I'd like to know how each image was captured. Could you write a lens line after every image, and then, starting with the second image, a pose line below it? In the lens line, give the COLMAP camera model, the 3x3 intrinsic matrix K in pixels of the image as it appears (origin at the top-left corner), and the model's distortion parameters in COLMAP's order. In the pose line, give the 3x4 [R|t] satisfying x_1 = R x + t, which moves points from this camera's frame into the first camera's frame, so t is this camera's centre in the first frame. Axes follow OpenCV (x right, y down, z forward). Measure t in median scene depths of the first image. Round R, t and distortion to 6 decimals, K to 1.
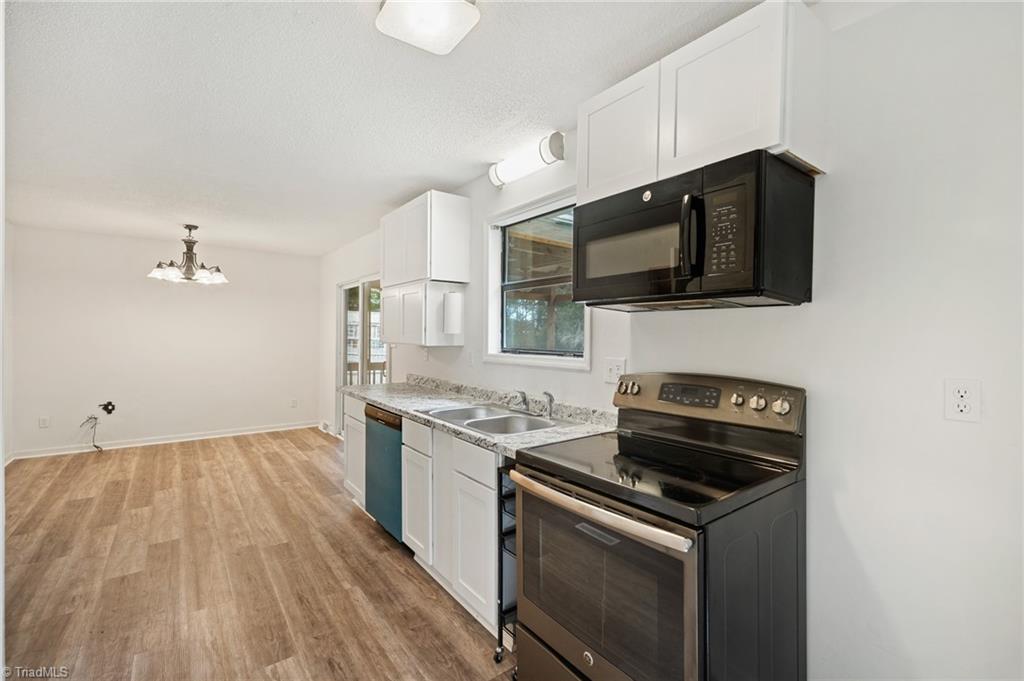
lens RADIAL K [[443.4, 0, 511.8], [0, 443.4, 338.7], [0, 0, 1]] dist [-0.001428, 0.000101]
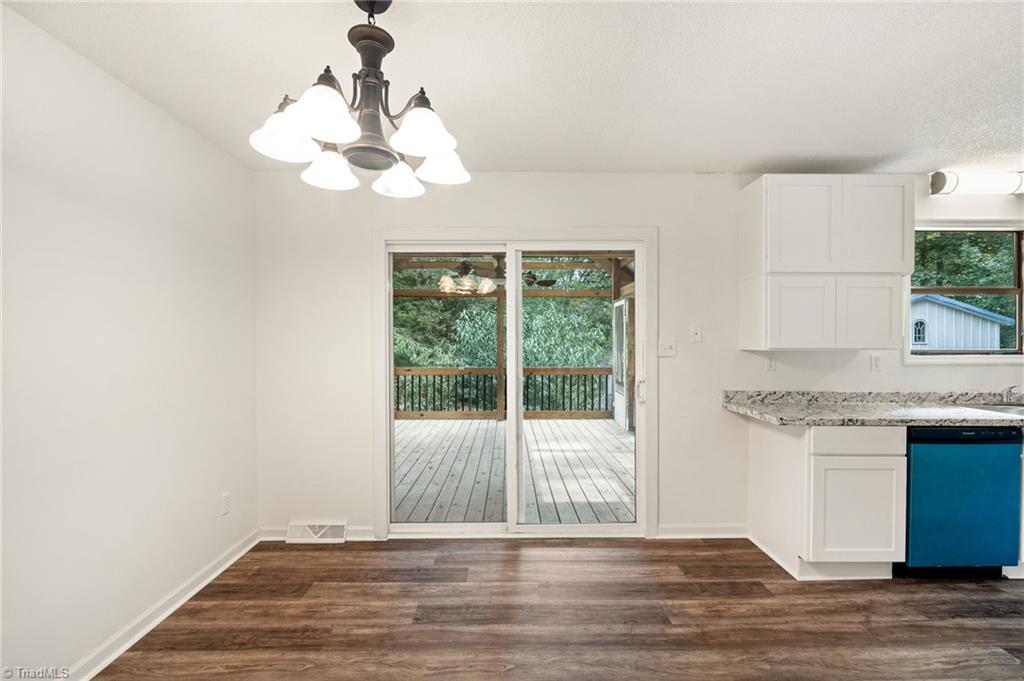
lens RADIAL K [[450.2, 0, 510.3], [0, 450.2, 343.5], [0, 0, 1]] dist [-0.004694, 0.000653]
pose [[0.598002, -0.010679, 0.801423, -1.238174], [0.009189, 0.999937, 0.006467, -0.007979], [-0.801442, 0.003497, 0.598063, 0.992555]]
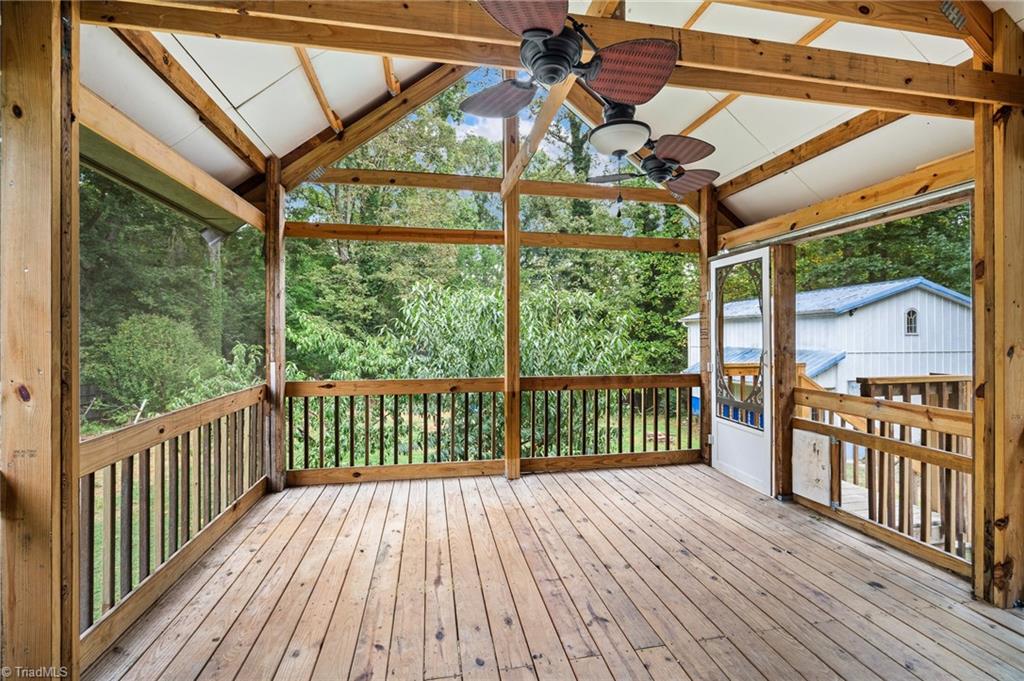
lens RADIAL K [[443.4, 0, 512.4], [0, 443.4, 334.6], [0, 0, 1]] dist [-0.001428, 0.000101]
pose [[0.445067, -0.010021, 0.895441, -1.096808], [0.007906, 0.999942, 0.007261, -0.006112], [-0.895462, 0.003848, 0.445121, 1.161416]]
